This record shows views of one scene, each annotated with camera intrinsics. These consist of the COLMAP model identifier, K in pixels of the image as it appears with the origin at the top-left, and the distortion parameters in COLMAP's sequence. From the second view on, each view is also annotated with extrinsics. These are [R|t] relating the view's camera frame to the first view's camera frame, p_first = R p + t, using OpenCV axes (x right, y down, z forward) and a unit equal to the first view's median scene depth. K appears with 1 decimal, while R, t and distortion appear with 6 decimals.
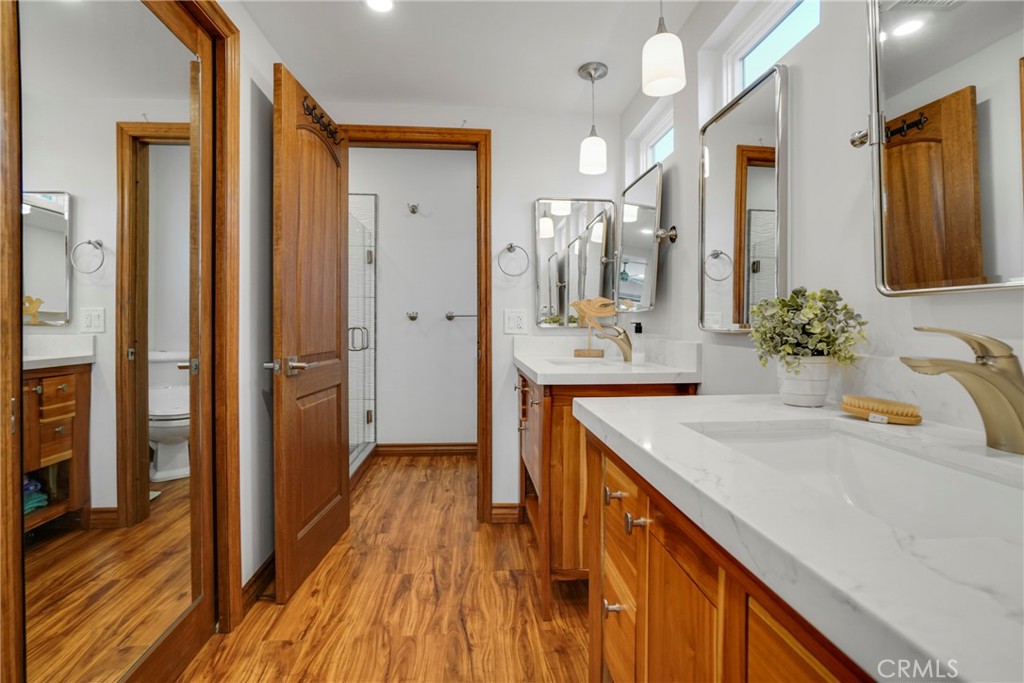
lens RADIAL K [[489.3, 0, 493.9], [0, 489.3, 327.3], [0, 0, 1]] dist [-0.056531, 0.016595]
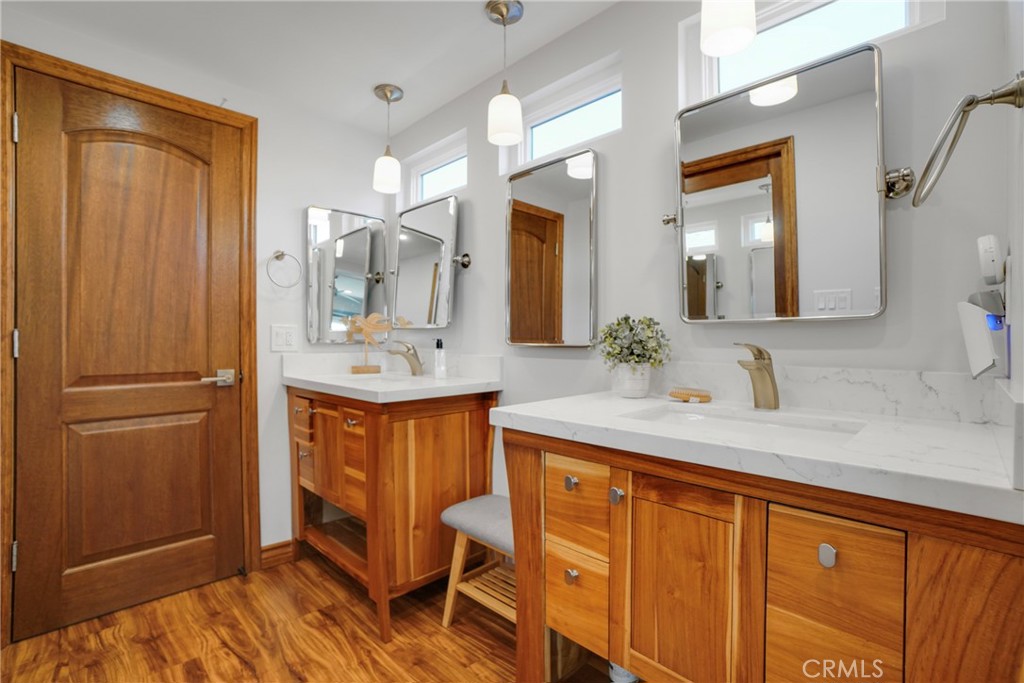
lens RADIAL K [[489.3, 0, 515.7], [0, 489.3, 332.2], [0, 0, 1]] dist [-0.056531, 0.016595]
pose [[0.752954, 0.005057, 0.658053, -0.285128], [0.007264, 0.999846, -0.015995, -0.005705], [-0.658033, 0.016824, 0.752801, 0.066565]]
